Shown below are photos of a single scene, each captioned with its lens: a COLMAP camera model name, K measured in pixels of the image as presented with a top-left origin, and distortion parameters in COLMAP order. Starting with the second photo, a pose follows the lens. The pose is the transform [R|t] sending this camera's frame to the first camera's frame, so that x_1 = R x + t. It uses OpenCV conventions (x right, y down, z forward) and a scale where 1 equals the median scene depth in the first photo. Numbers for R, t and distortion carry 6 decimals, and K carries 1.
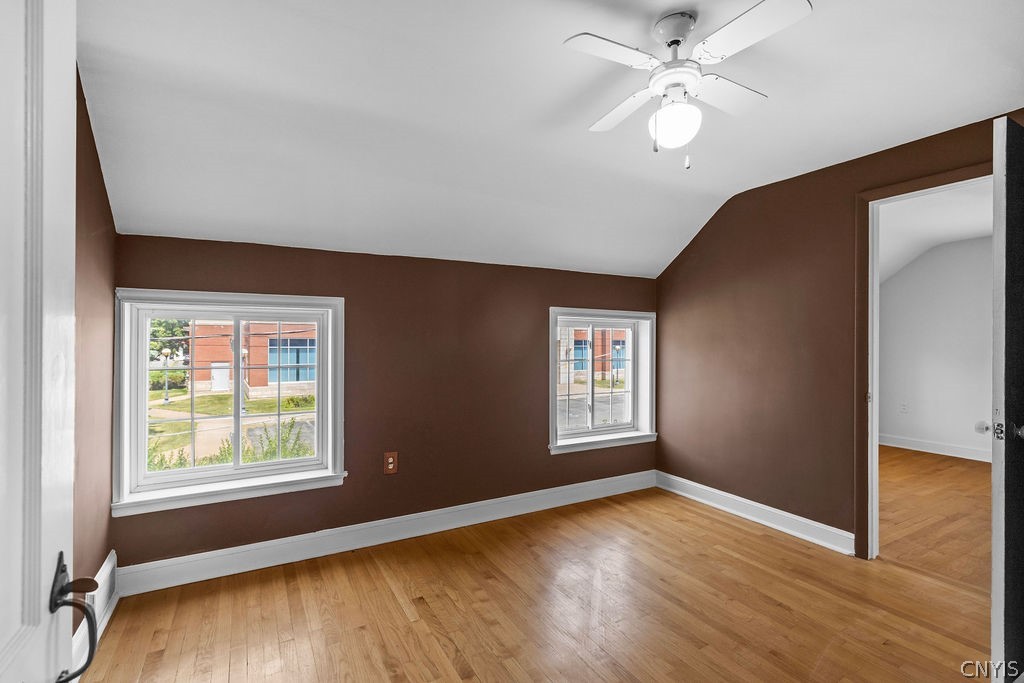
lens RADIAL K [[460.5, 0, 509.4], [0, 460.5, 340.0], [0, 0, 1]] dist [0.001899, 0.000298]
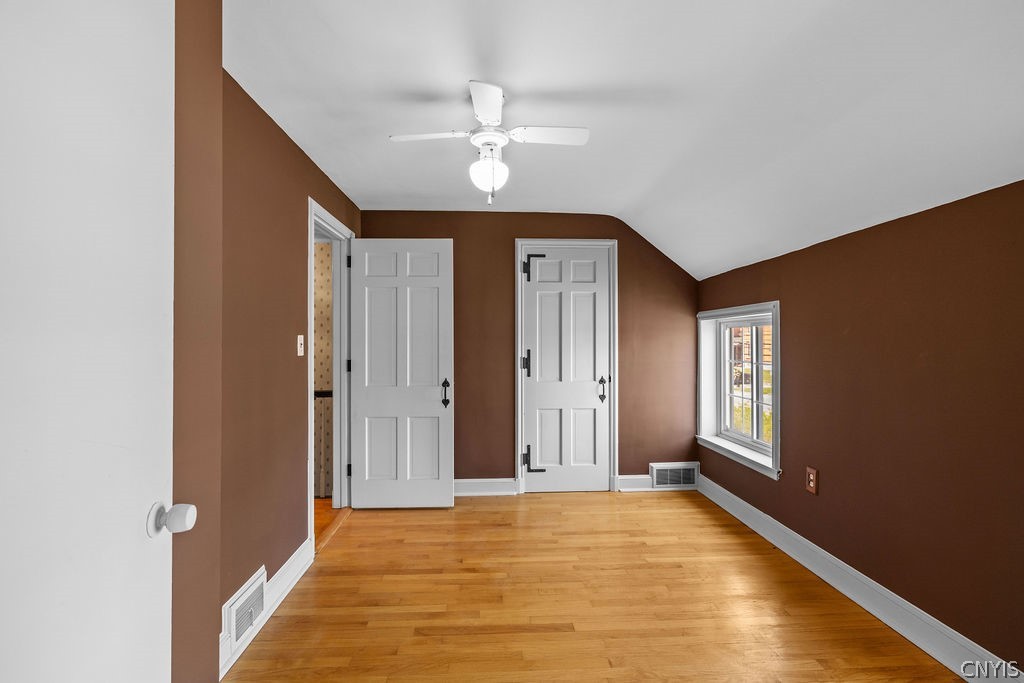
lens RADIAL K [[460.5, 0, 510.4], [0, 460.5, 339.2], [0, 0, 1]] dist [0.001899, 0.000298]
pose [[-0.446322, -0.007740, -0.894839, 0.850327], [0.004597, 0.999930, -0.010942, 0.003607], [0.894861, -0.008997, -0.446255, 0.941498]]
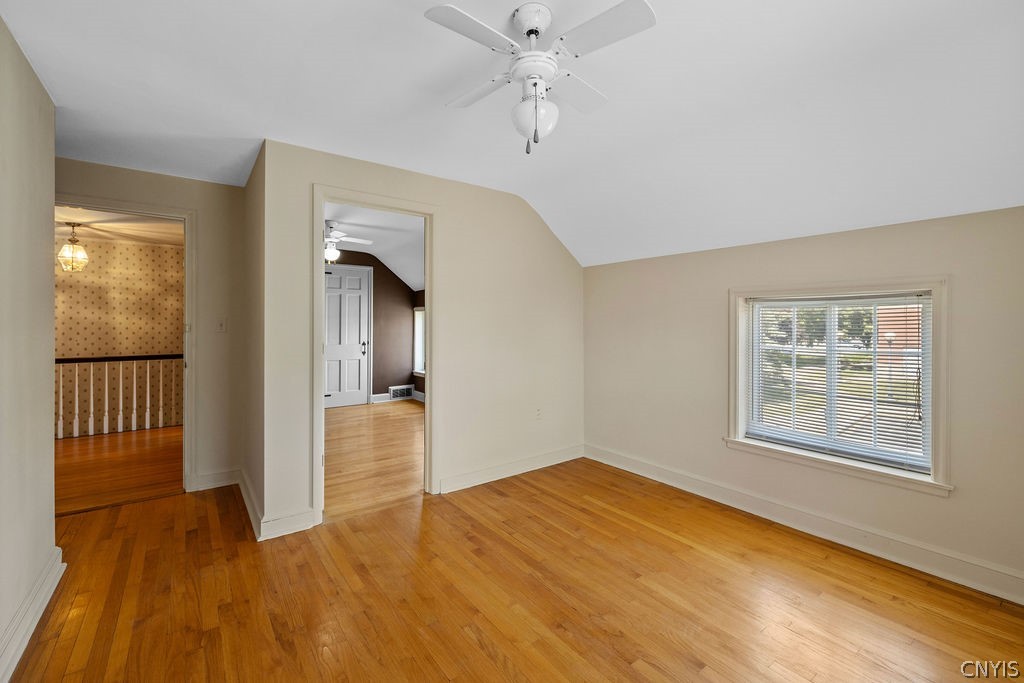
lens RADIAL K [[436.5, 0, 510.7], [0, 436.5, 321.8], [0, 0, 1]] dist [0.001406, -0.000299]
pose [[0.128379, -0.005303, -0.991711, 2.003413], [0.000442, 0.999986, -0.005290, 0.008048], [0.991725, 0.000241, 0.128380, 1.064847]]
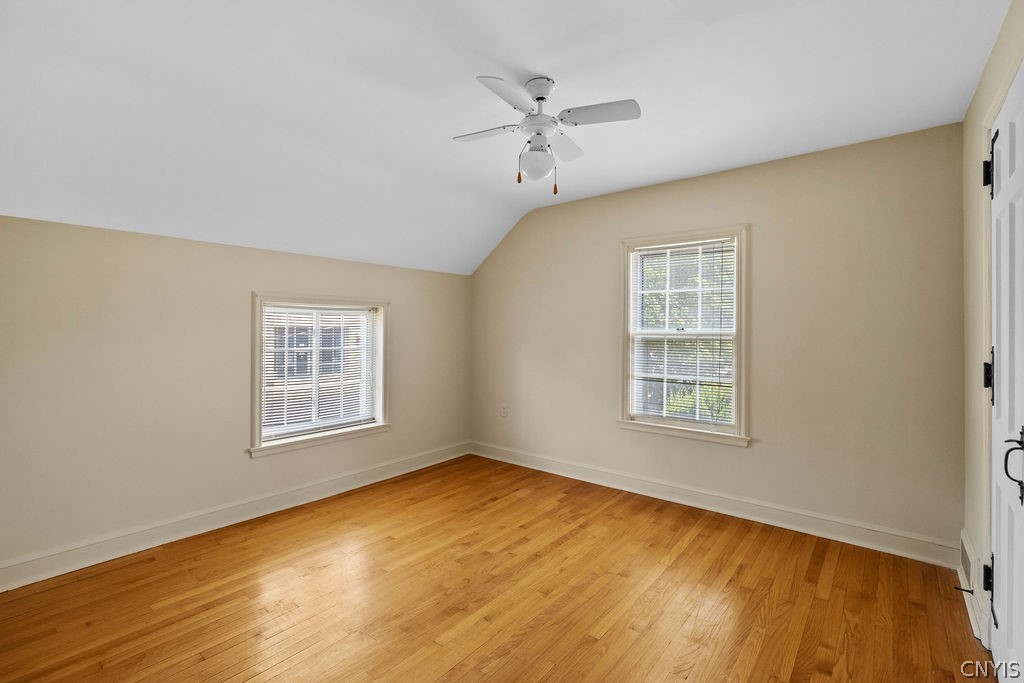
lens RADIAL K [[460.5, 0, 507.0], [0, 460.5, 332.1], [0, 0, 1]] dist [0.001899, 0.000298]
pose [[0.931206, 0.002661, 0.364483, 1.130203], [-0.005744, 0.999956, 0.007374, 0.004896], [-0.364447, -0.008960, 0.931181, 0.489906]]
